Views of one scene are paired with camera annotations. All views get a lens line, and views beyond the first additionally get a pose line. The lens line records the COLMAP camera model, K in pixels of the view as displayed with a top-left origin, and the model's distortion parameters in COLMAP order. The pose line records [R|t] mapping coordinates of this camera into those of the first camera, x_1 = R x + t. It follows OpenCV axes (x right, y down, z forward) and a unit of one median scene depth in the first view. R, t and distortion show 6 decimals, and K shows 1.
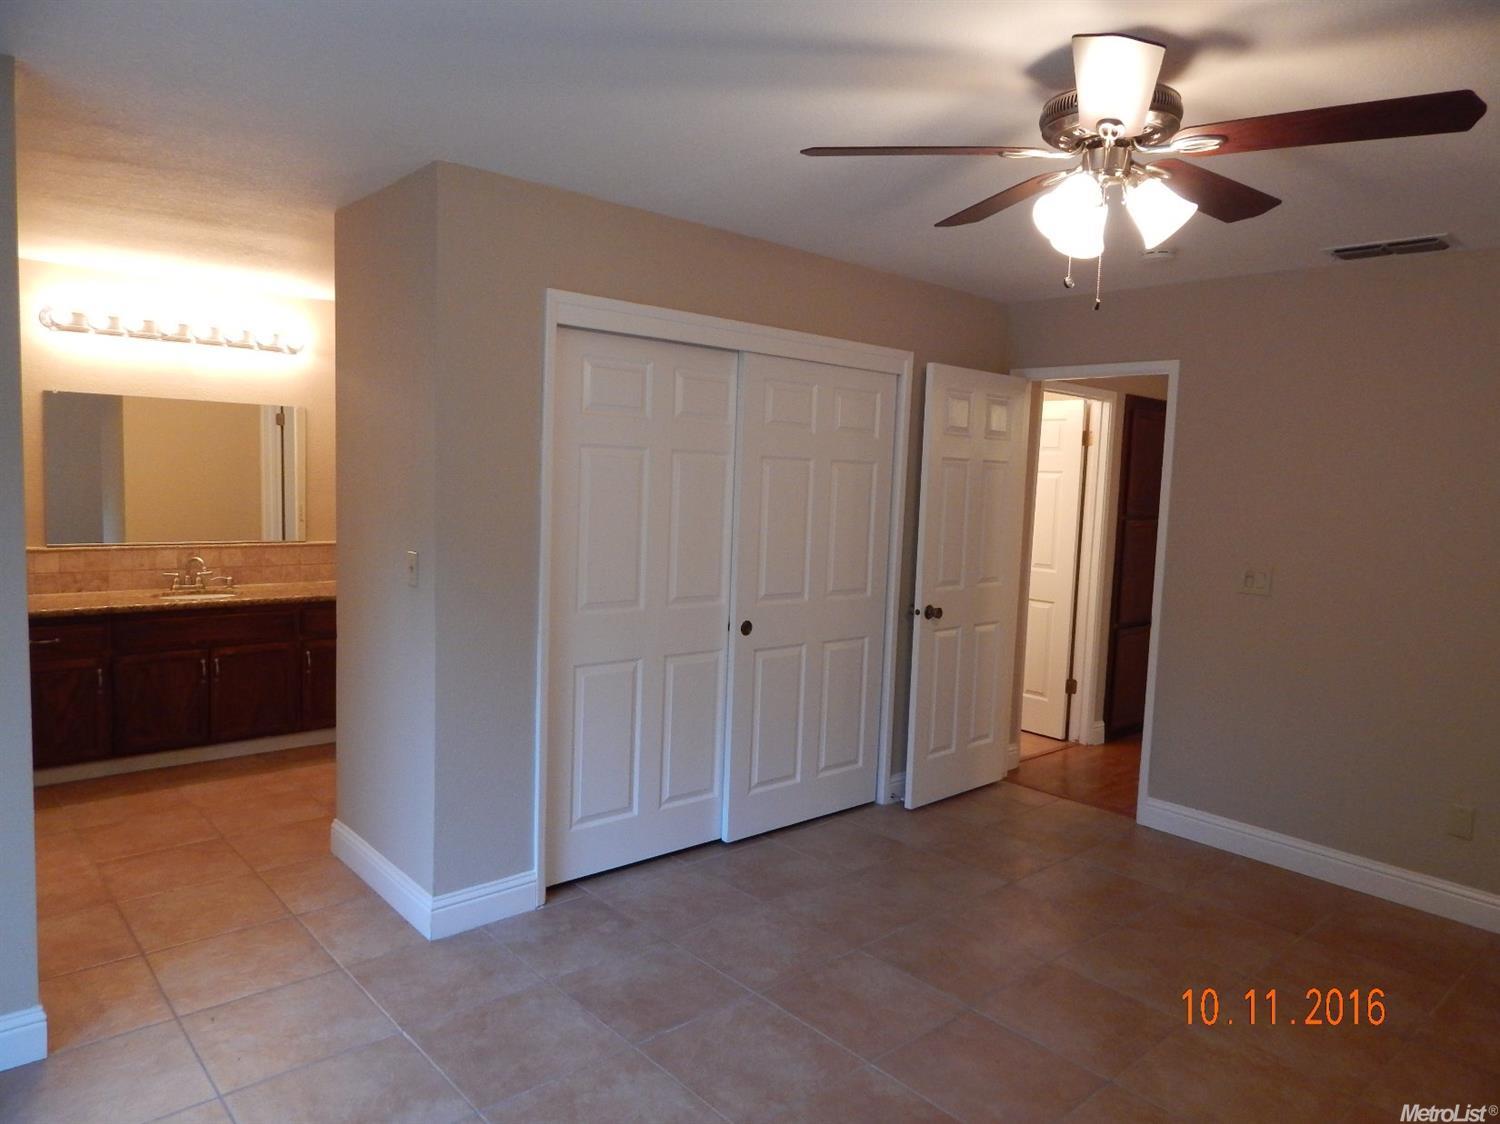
lens RADIAL K [[982.5, 0, 759.7], [0, 982.5, 554.7], [0, 0, 1]] dist [-0.000800, -0.008026]
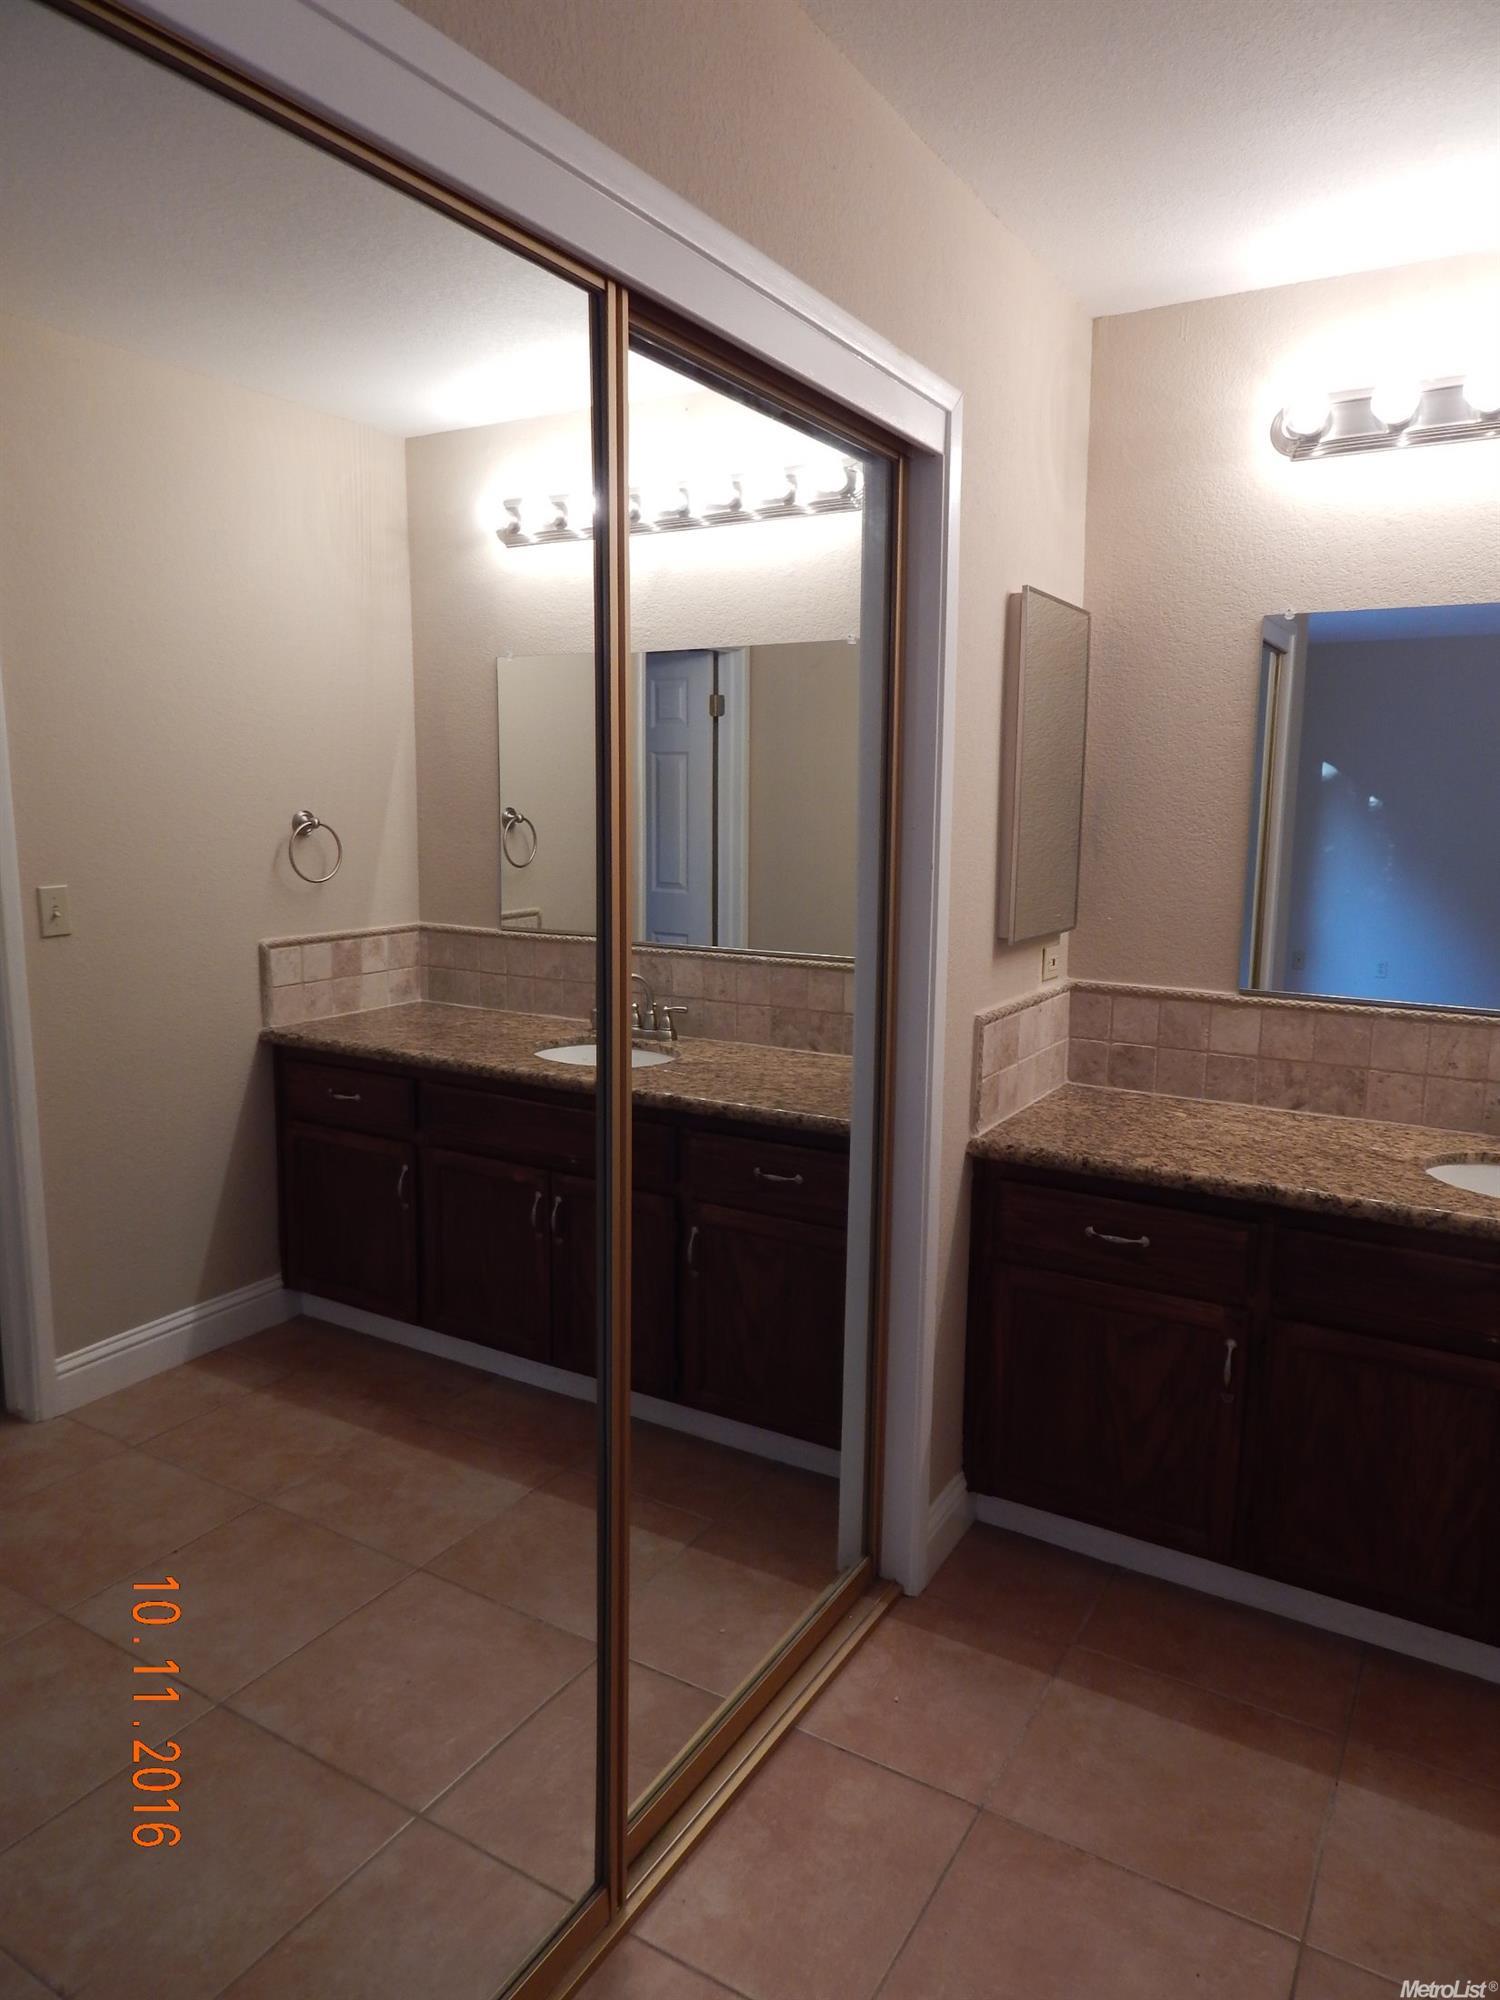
lens RADIAL K [[1310.0, 0, 743.8], [0, 1310.0, 992.2], [0, 0, 1]] dist [-0.000800, -0.008026]
pose [[0.289672, 0.118642, -0.949744, -0.243586], [-0.078690, 0.991880, 0.099905, -0.046661], [0.953886, 0.045796, 0.296656, 0.609504]]
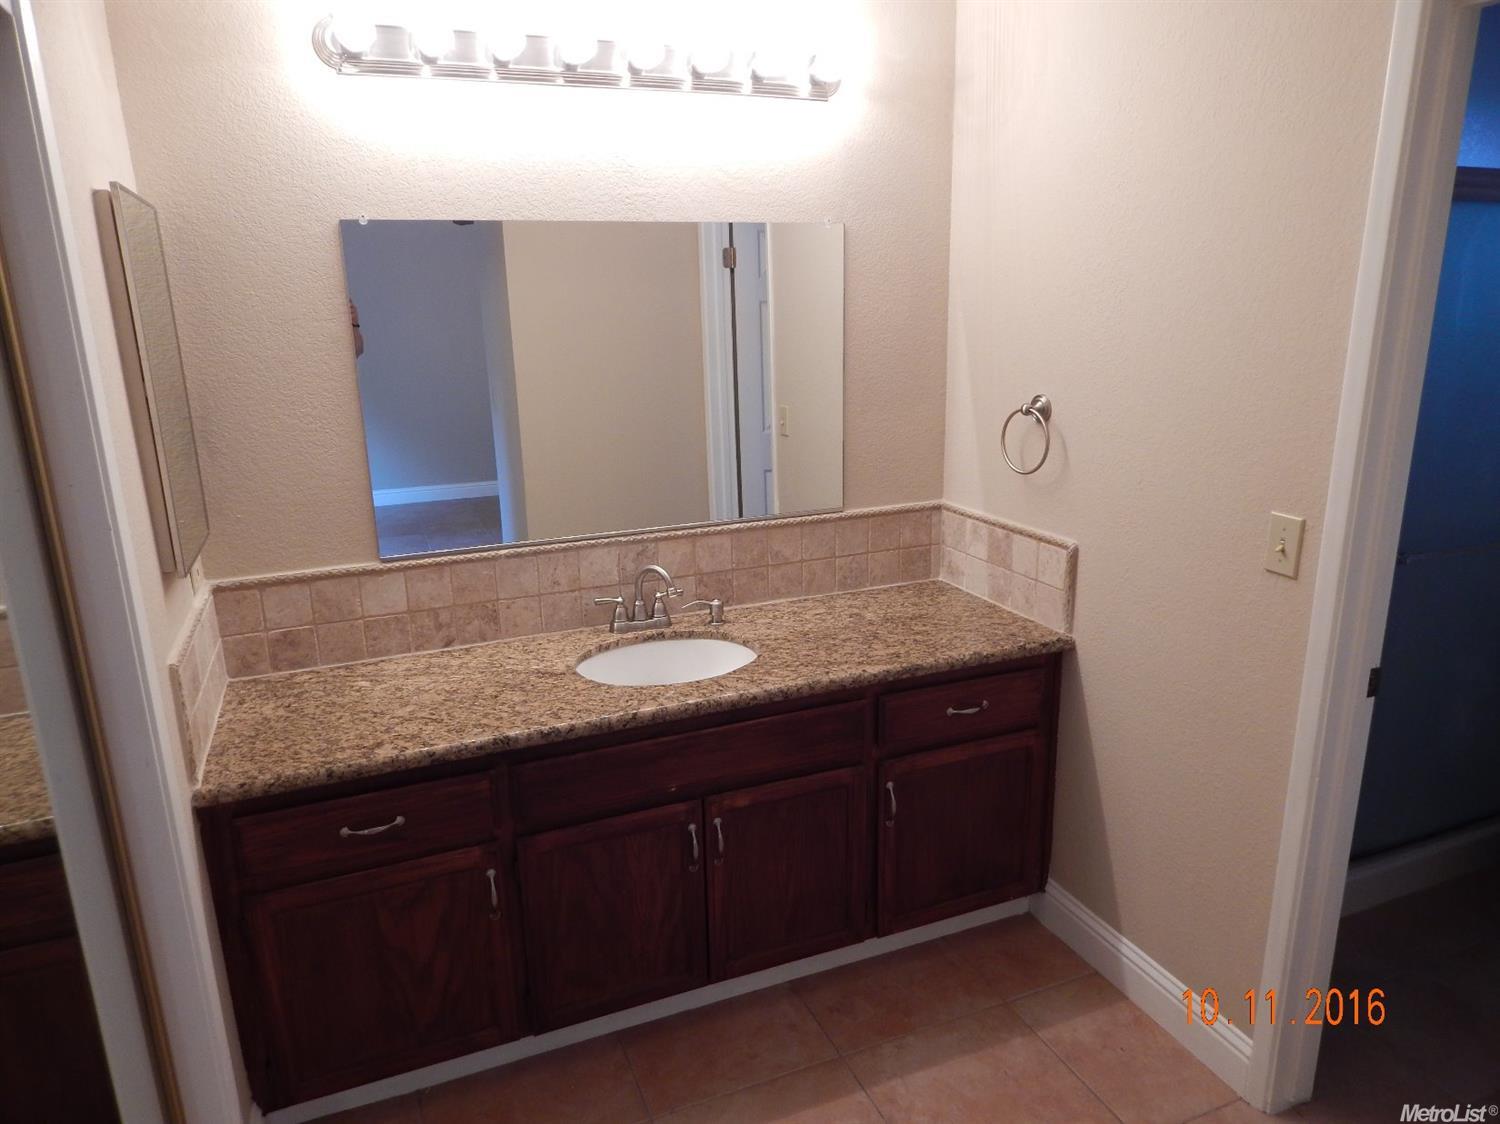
lens RADIAL K [[982.5, 0, 759.7], [0, 982.5, 554.7], [0, 0, 1]] dist [-0.000800, -0.008026]
pose [[0.941997, 0.031194, -0.334167, -0.382721], [0.026267, 0.985765, 0.166064, -0.083508], [0.334590, -0.165210, 0.927769, 0.600926]]
